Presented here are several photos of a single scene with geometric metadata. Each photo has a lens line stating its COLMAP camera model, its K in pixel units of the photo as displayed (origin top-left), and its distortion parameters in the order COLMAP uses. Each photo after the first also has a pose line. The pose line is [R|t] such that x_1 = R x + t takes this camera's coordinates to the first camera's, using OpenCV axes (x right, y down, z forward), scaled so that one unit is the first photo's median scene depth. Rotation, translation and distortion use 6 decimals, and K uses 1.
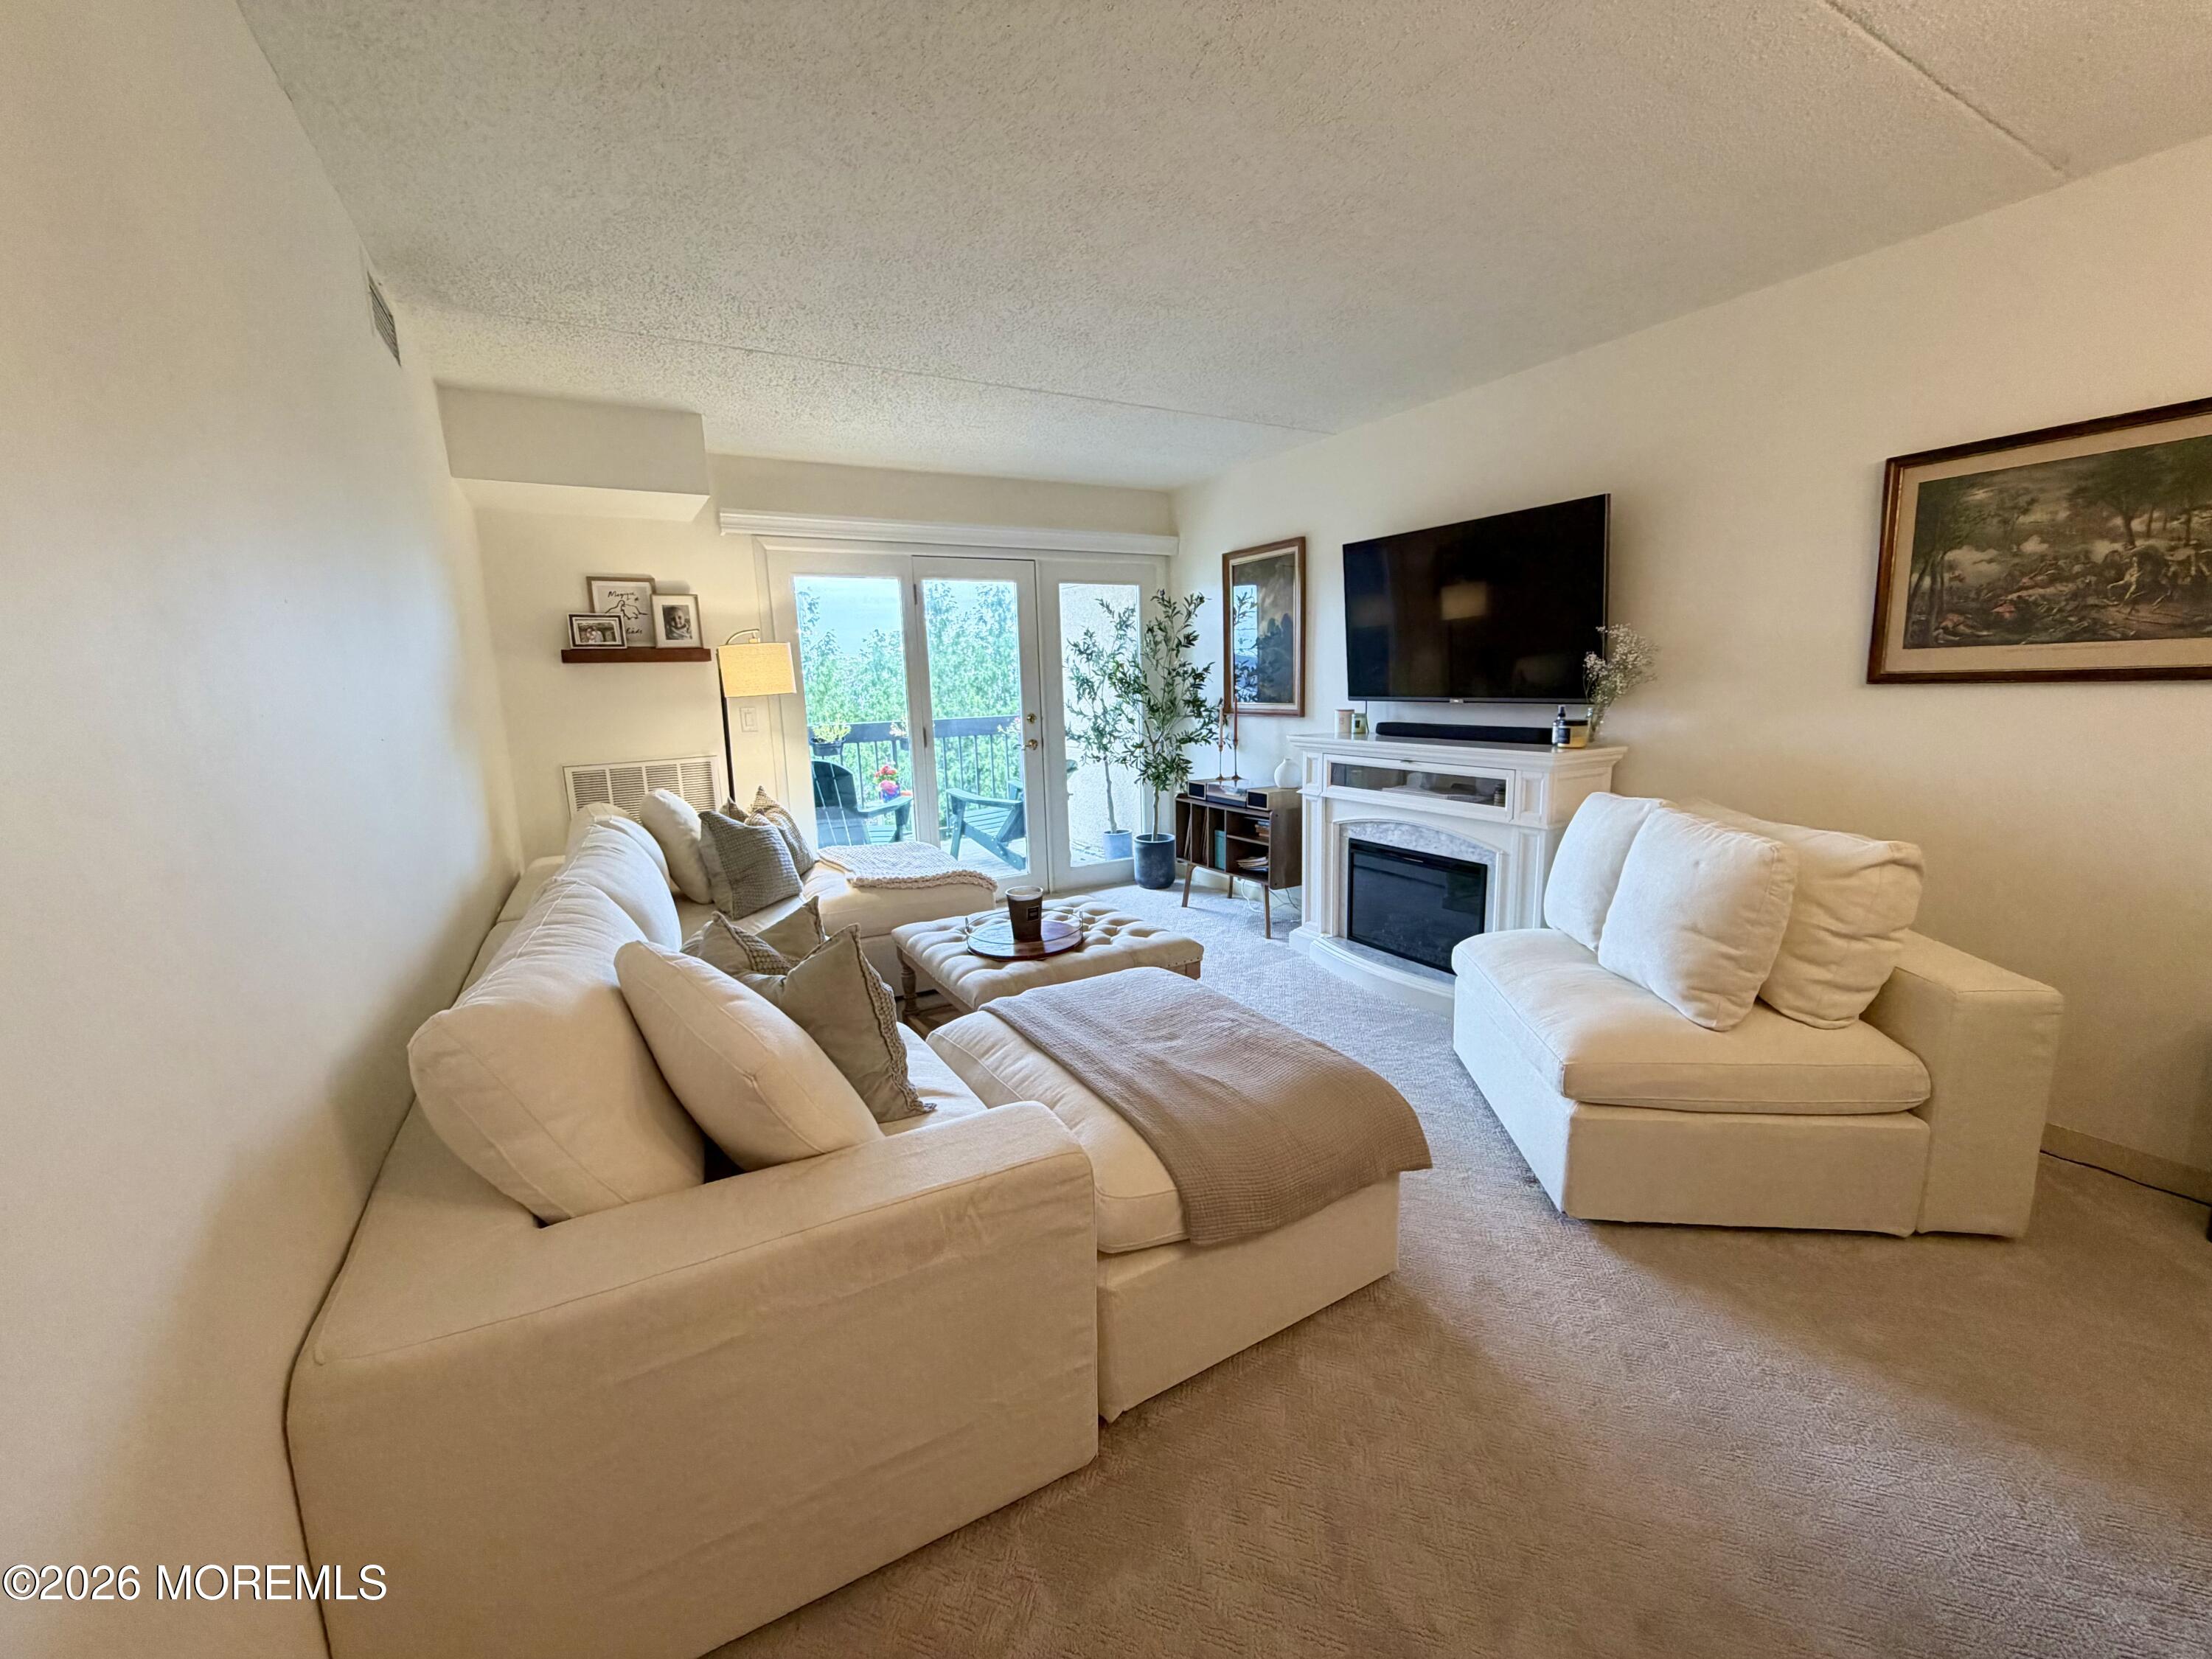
lens RADIAL K [[879.9, 0, 1101.4], [0, 879.9, 829.2], [0, 0, 1]] dist [0.000947, -0.000378]
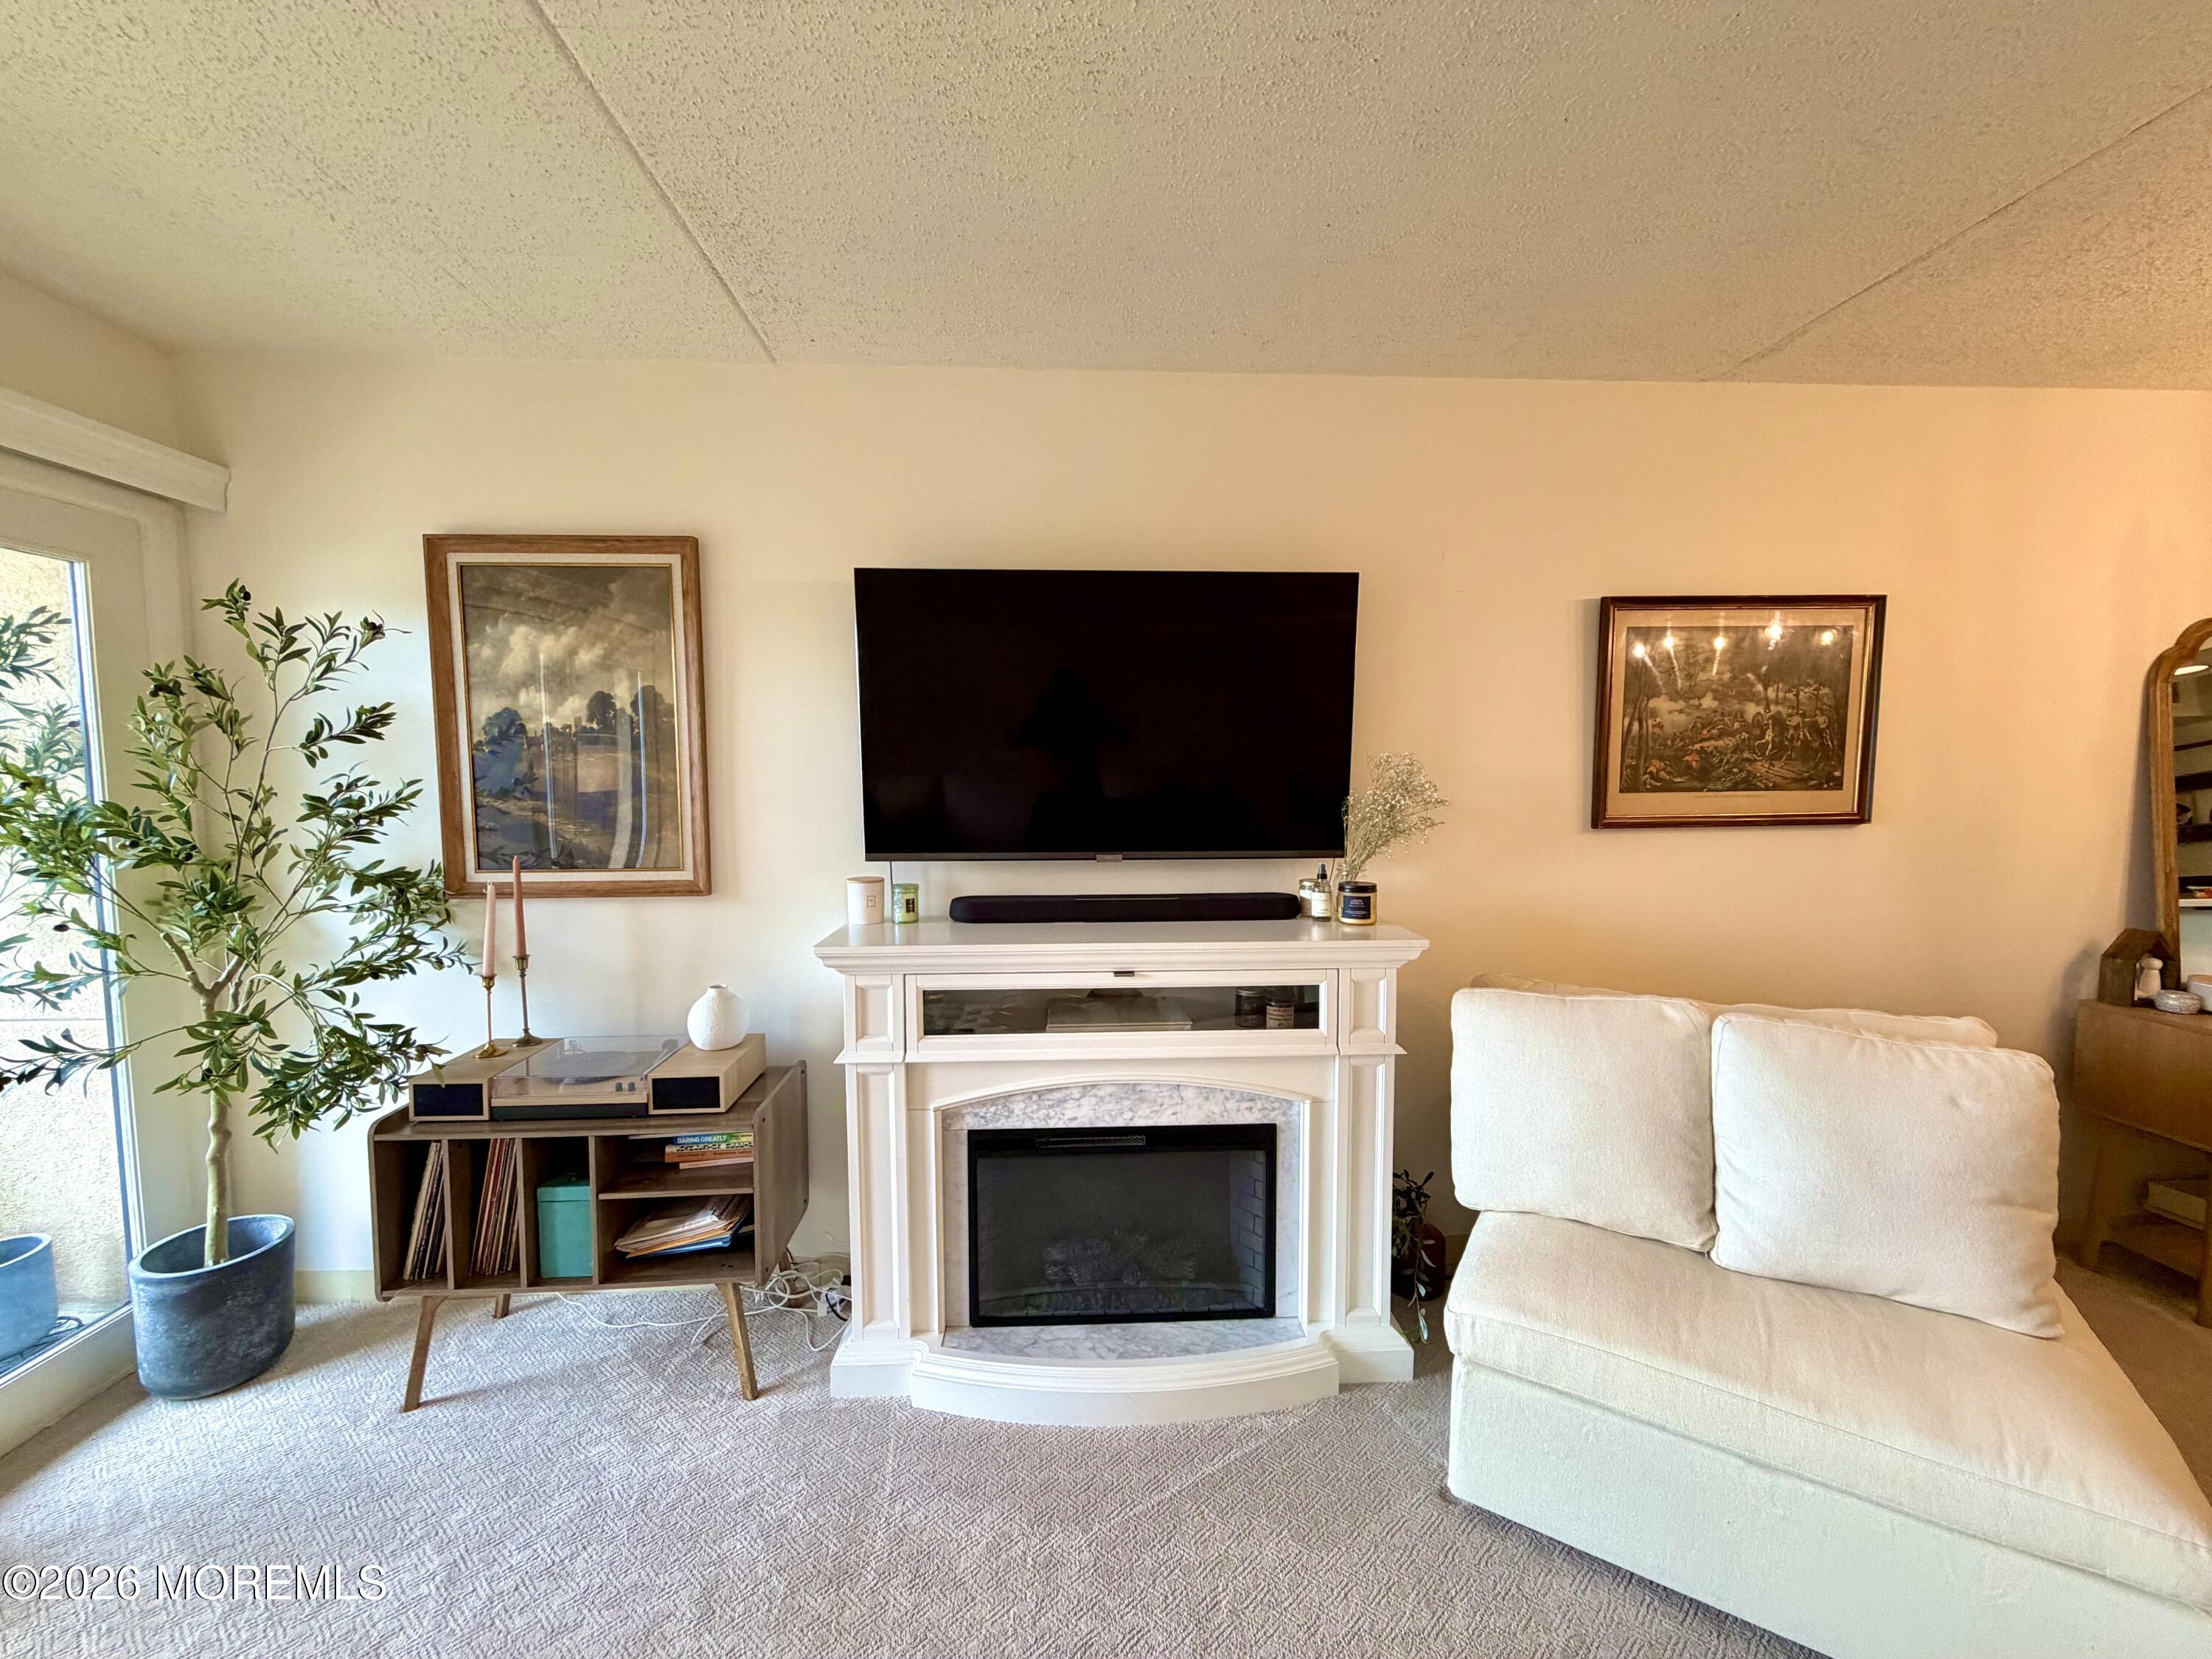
lens RADIAL K [[881.5, 0, 1098.7], [0, 881.5, 831.8], [0, 0, 1]] dist [-0.000636, 0.000260]
pose [[0.450276, -0.036326, 0.892150, -0.164168], [0.143993, 0.989048, -0.032403, -0.162998], [-0.881202, 0.143054, 0.450575, 0.820693]]
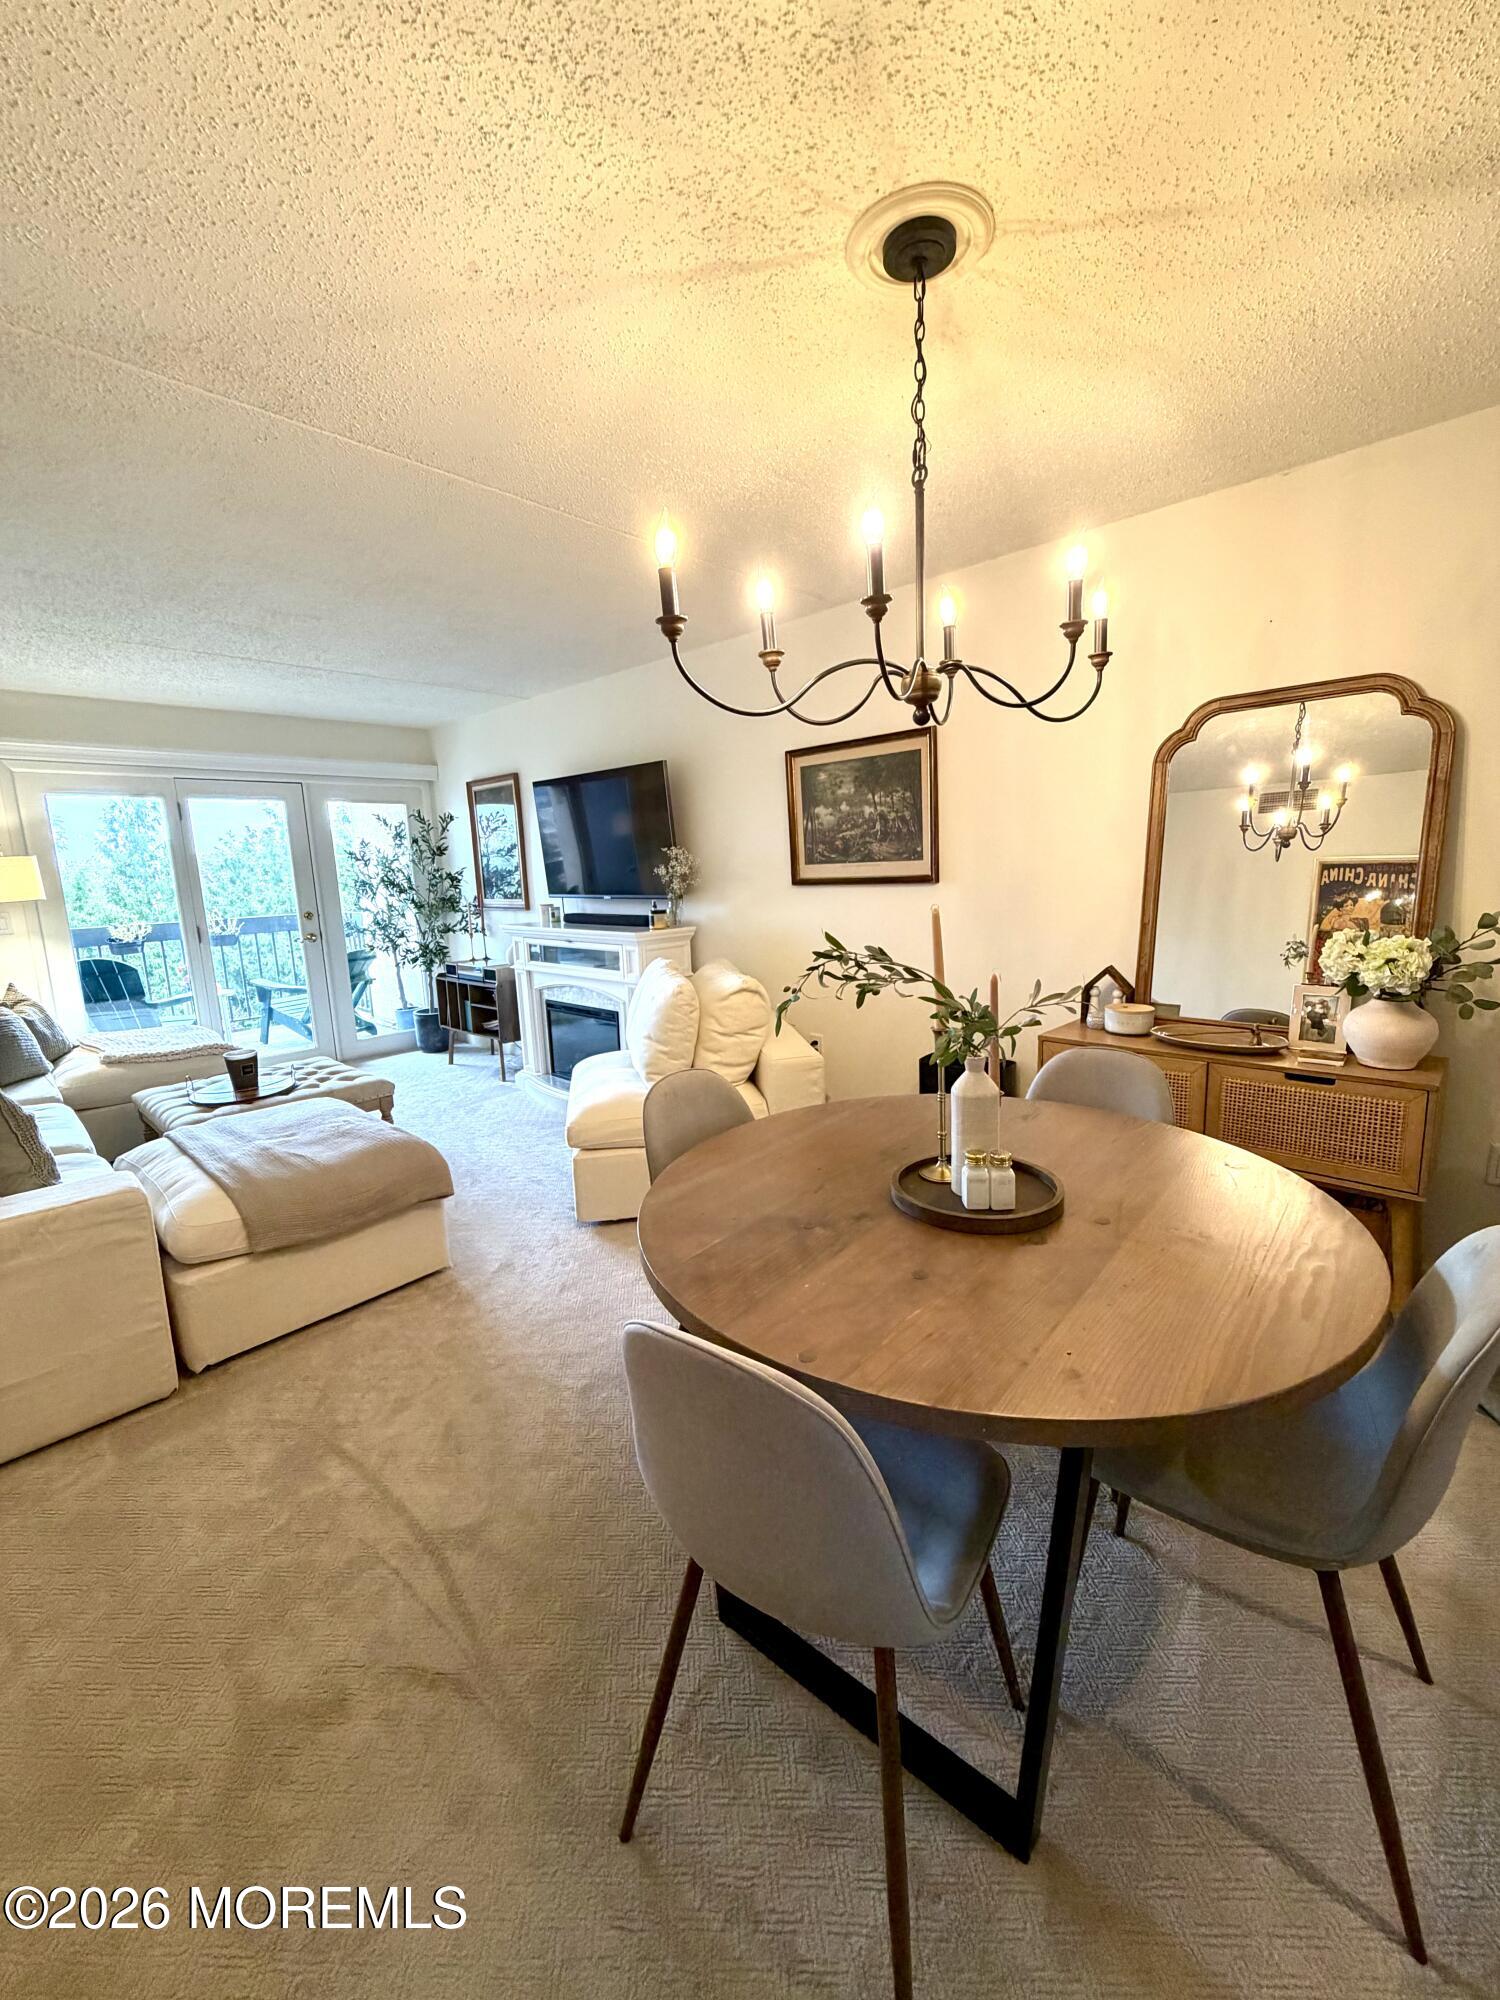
lens RADIAL K [[795.6, 0, 749.6], [0, 795.6, 993.8], [0, 0, 1]] dist [0.000947, -0.000378]
pose [[0.954956, -0.053353, 0.291913, 0.272302], [0.058140, 0.998278, -0.007743, 0.034949], [-0.290997, 0.024366, 0.956414, -0.310331]]
